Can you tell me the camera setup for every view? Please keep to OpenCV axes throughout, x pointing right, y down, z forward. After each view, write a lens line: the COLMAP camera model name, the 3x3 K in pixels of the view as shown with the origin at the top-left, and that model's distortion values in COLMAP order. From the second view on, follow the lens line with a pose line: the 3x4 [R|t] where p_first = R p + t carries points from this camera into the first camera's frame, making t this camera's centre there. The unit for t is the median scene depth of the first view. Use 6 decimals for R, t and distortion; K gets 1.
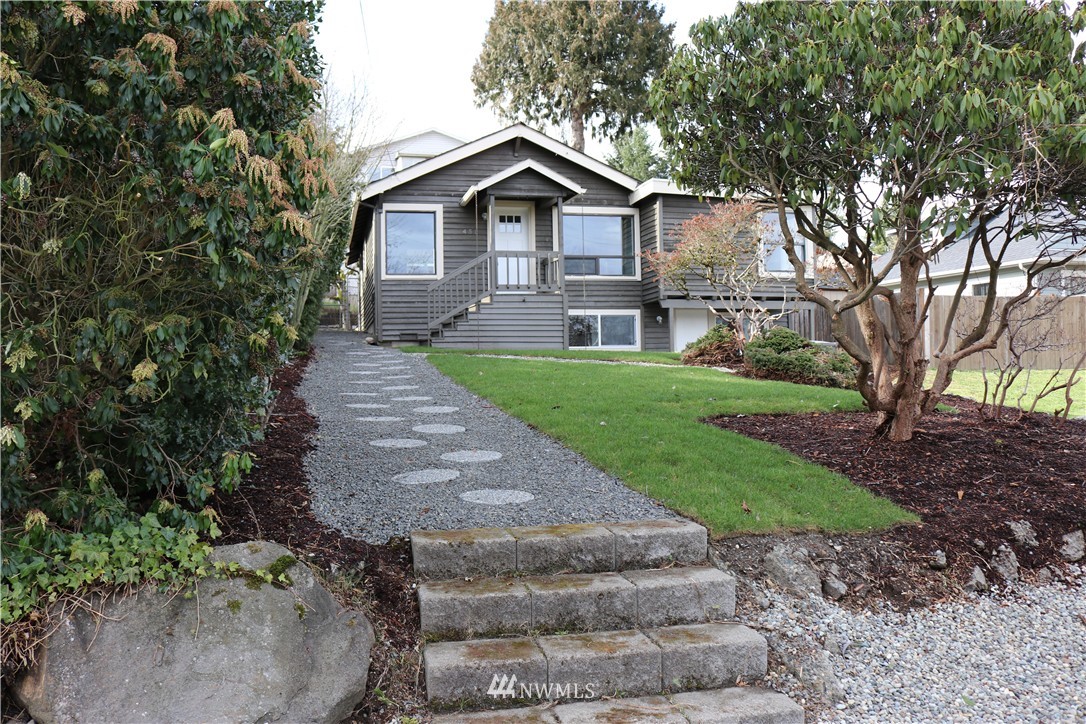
lens RADIAL K [[899.9, 0, 538.0], [0, 899.9, 359.3], [0, 0, 1]] dist [-0.115957, 0.082714]
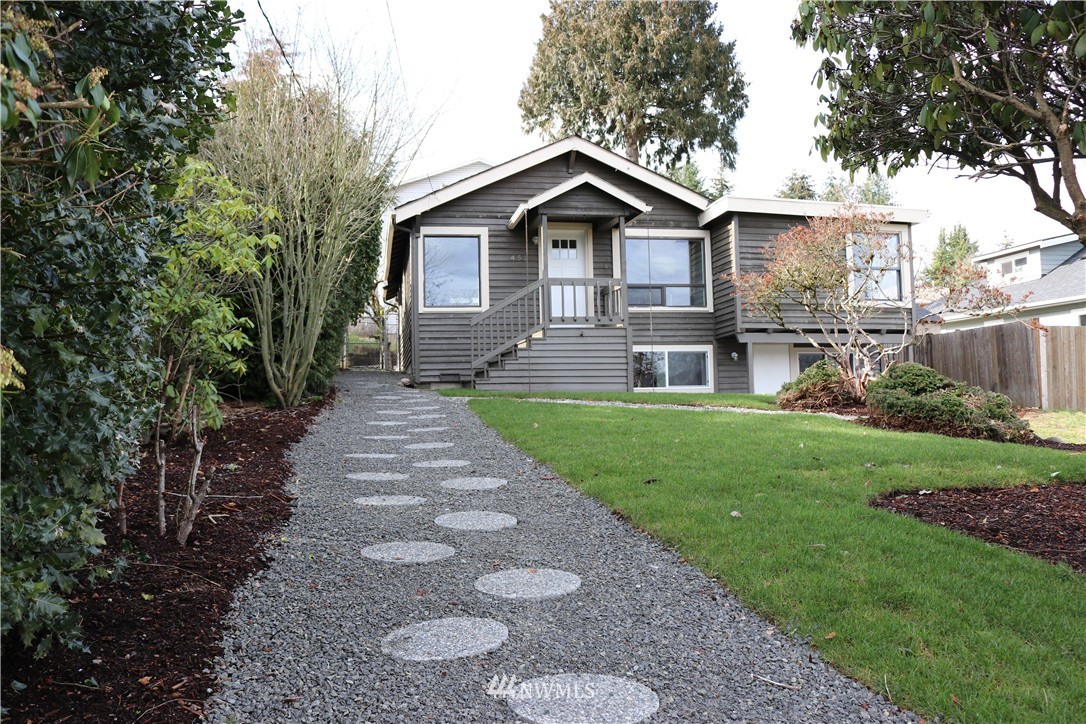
lens RADIAL K [[899.9, 0, 546.2], [0, 899.9, 367.3], [0, 0, 1]] dist [-0.115957, 0.082714]
pose [[0.999007, -0.005982, -0.044147, -0.011085], [0.004407, 0.999353, -0.035691, -0.003329], [0.044332, 0.035461, 0.998387, 0.128028]]
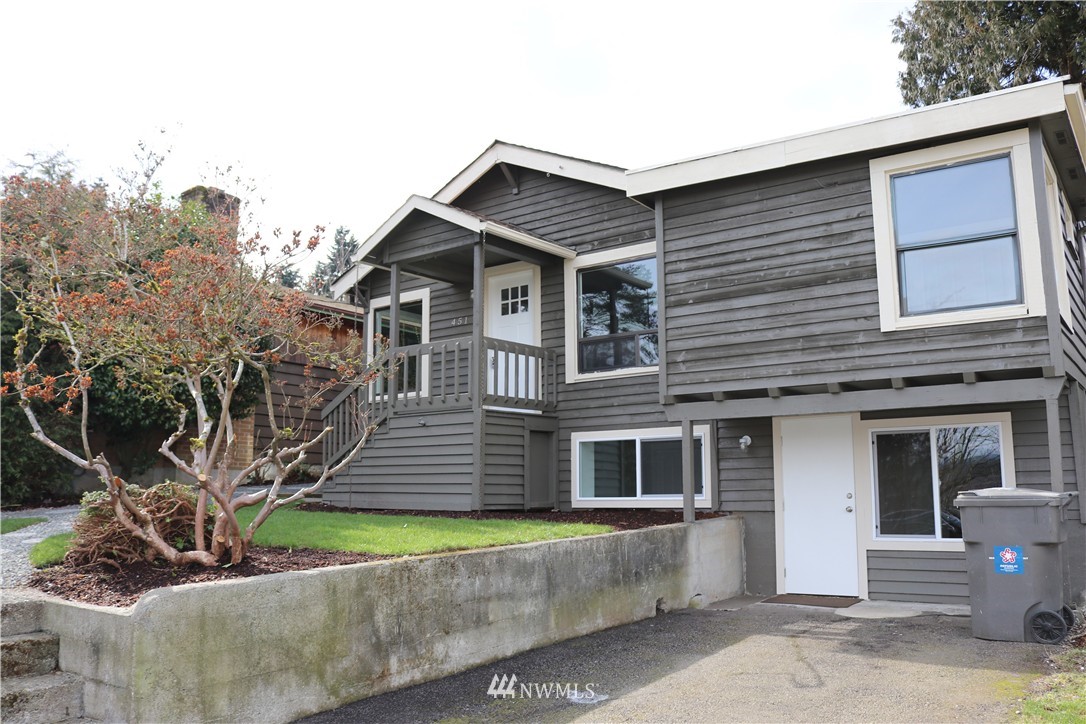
lens RADIAL K [[899.9, 0, 536.9], [0, 899.9, 366.2], [0, 0, 1]] dist [-0.115957, 0.082714]
pose [[0.634804, -0.099484, -0.766242, 0.480604], [0.006444, 0.992324, -0.123499, -0.028053], [0.772646, 0.073459, 0.630572, 0.649028]]
